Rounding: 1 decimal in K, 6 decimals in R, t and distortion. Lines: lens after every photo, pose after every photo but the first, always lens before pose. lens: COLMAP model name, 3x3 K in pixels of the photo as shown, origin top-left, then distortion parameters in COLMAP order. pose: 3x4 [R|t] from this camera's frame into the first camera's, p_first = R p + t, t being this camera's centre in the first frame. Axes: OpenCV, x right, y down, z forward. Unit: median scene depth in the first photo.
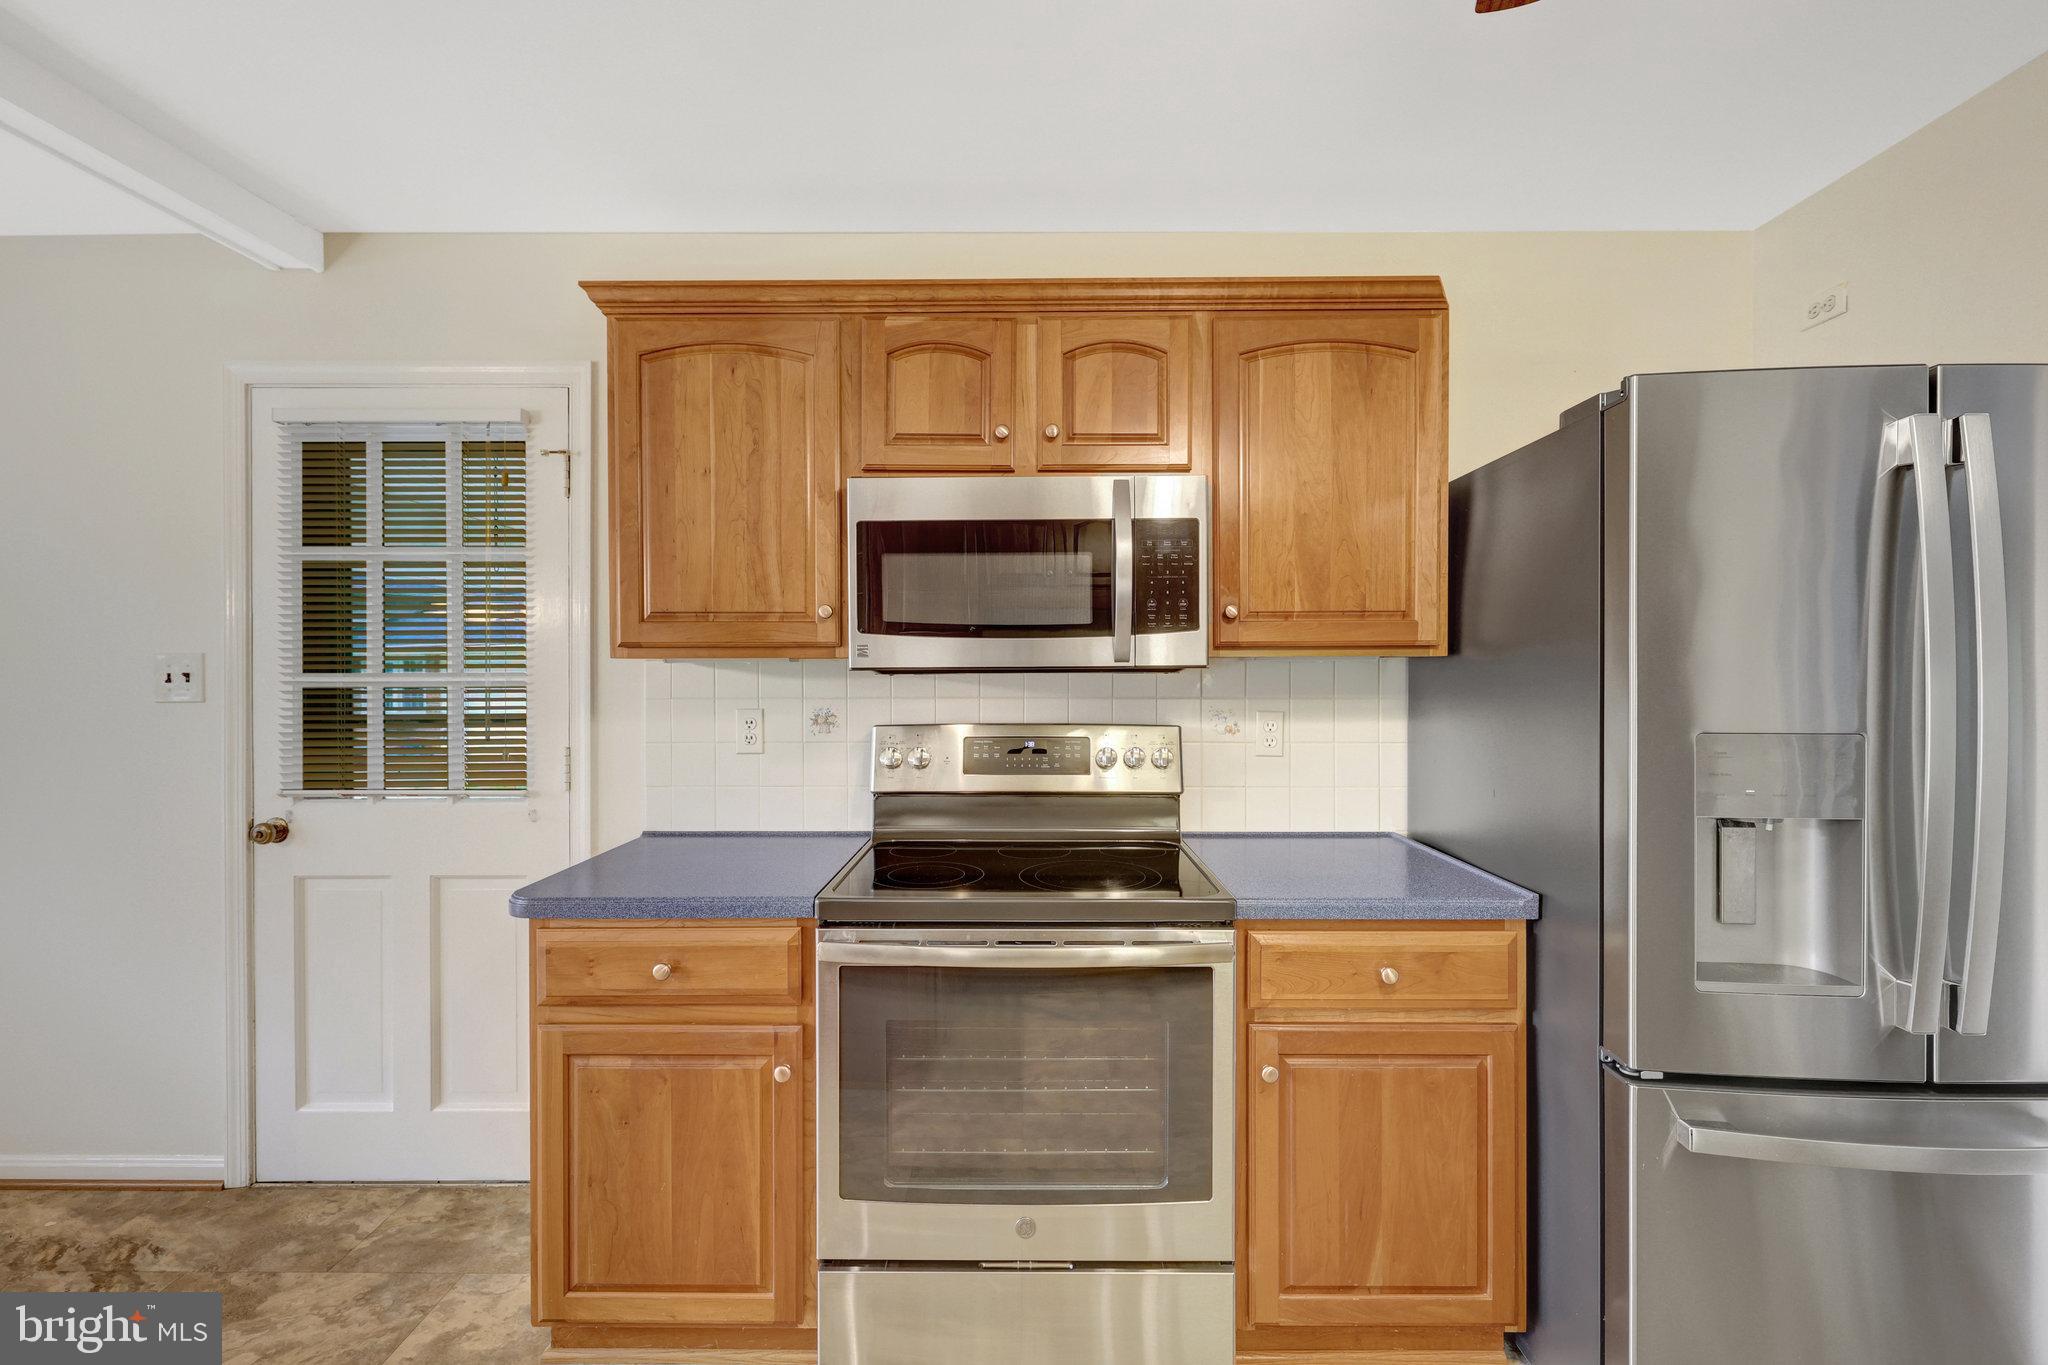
lens RADIAL K [[871.7, 0, 1007.7], [0, 871.7, 678.7], [0, 0, 1]] dist [-0.001319, 0.000327]
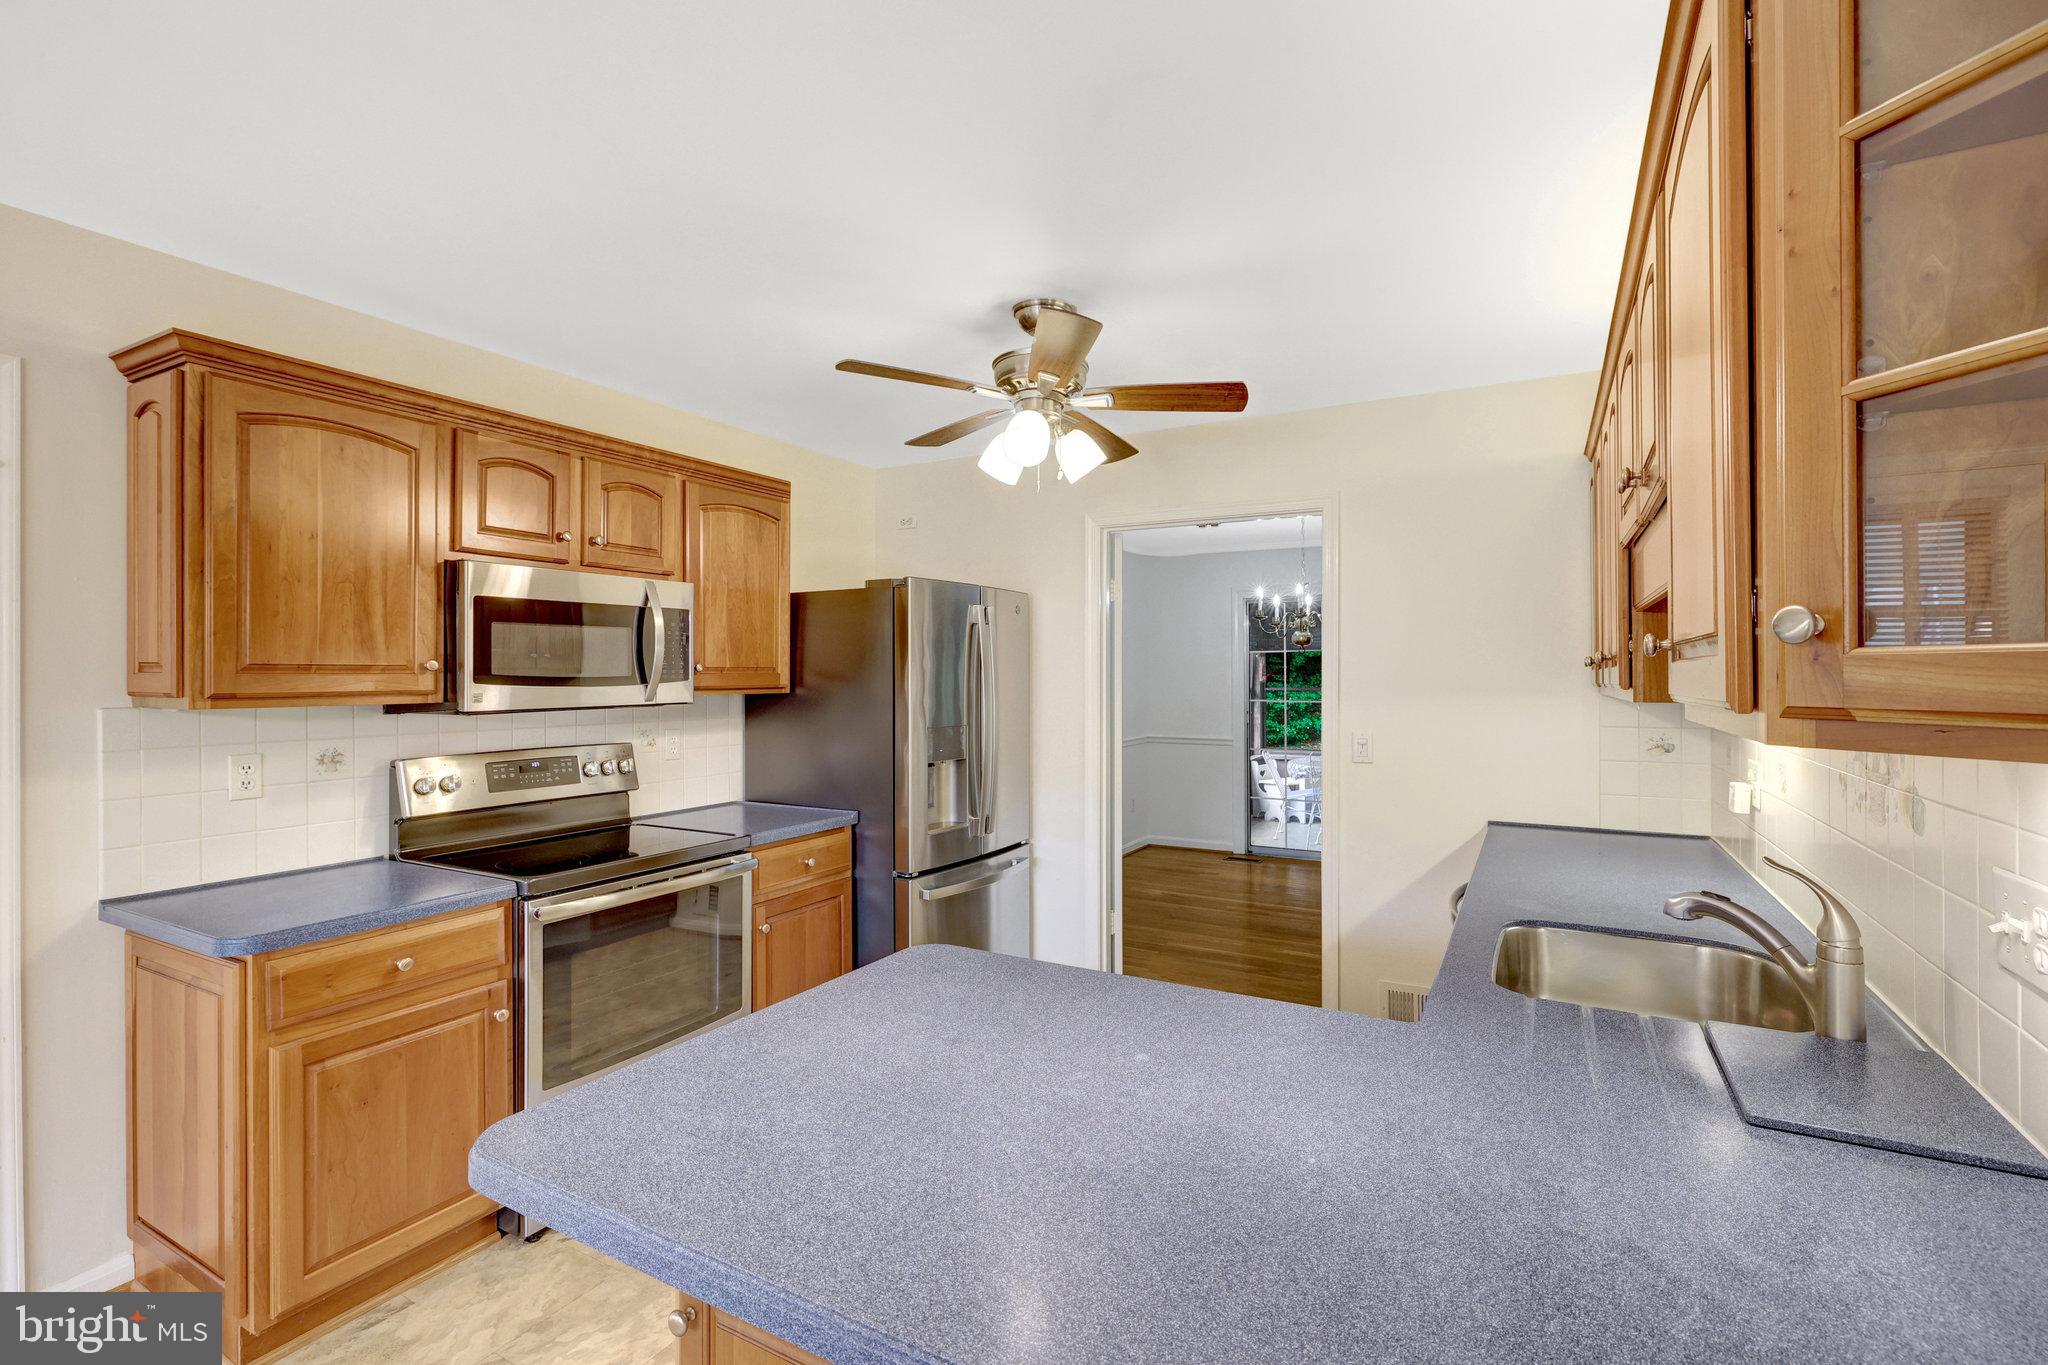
lens RADIAL K [[939.8, 0, 1026.1], [0, 939.8, 671.3], [0, 0, 1]] dist [-0.001852, -0.000016]
pose [[0.481978, 0.002529, 0.876180, -0.950338], [0.009921, 0.999916, -0.008343, -0.049698], [-0.876127, 0.012713, 0.481912, -0.348774]]
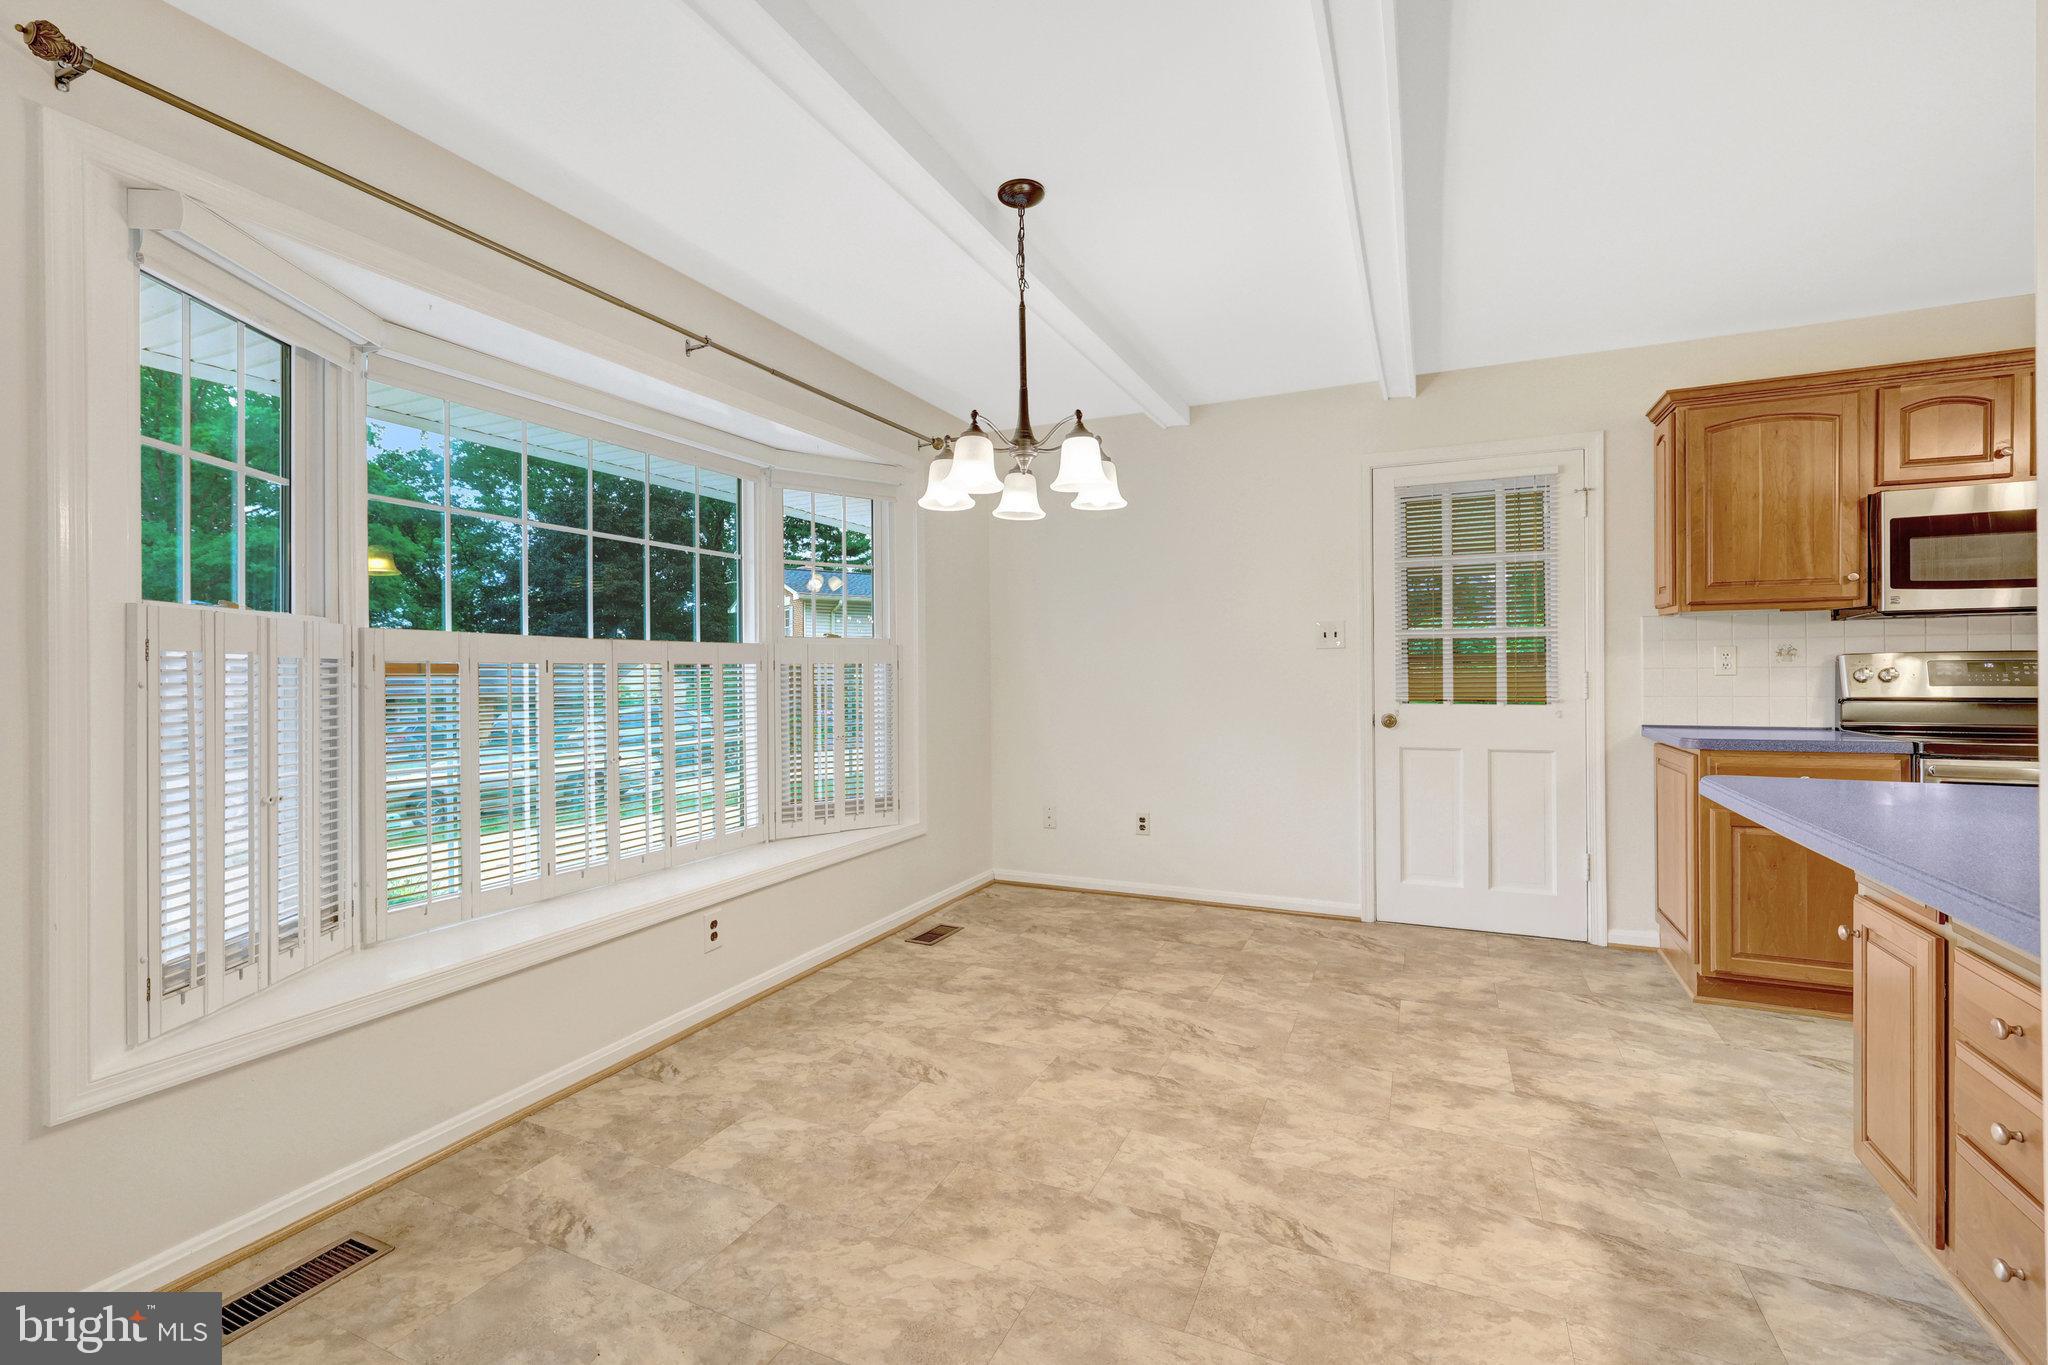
lens RADIAL K [[871.7, 0, 1035.2], [0, 871.7, 675.7], [0, 0, 1]] dist [-0.001319, 0.000327]
pose [[0.914547, -0.005274, -0.404445, -0.929351], [0.007497, 0.999964, 0.003914, 0.085412], [0.404410, -0.006611, 0.914554, -1.054475]]
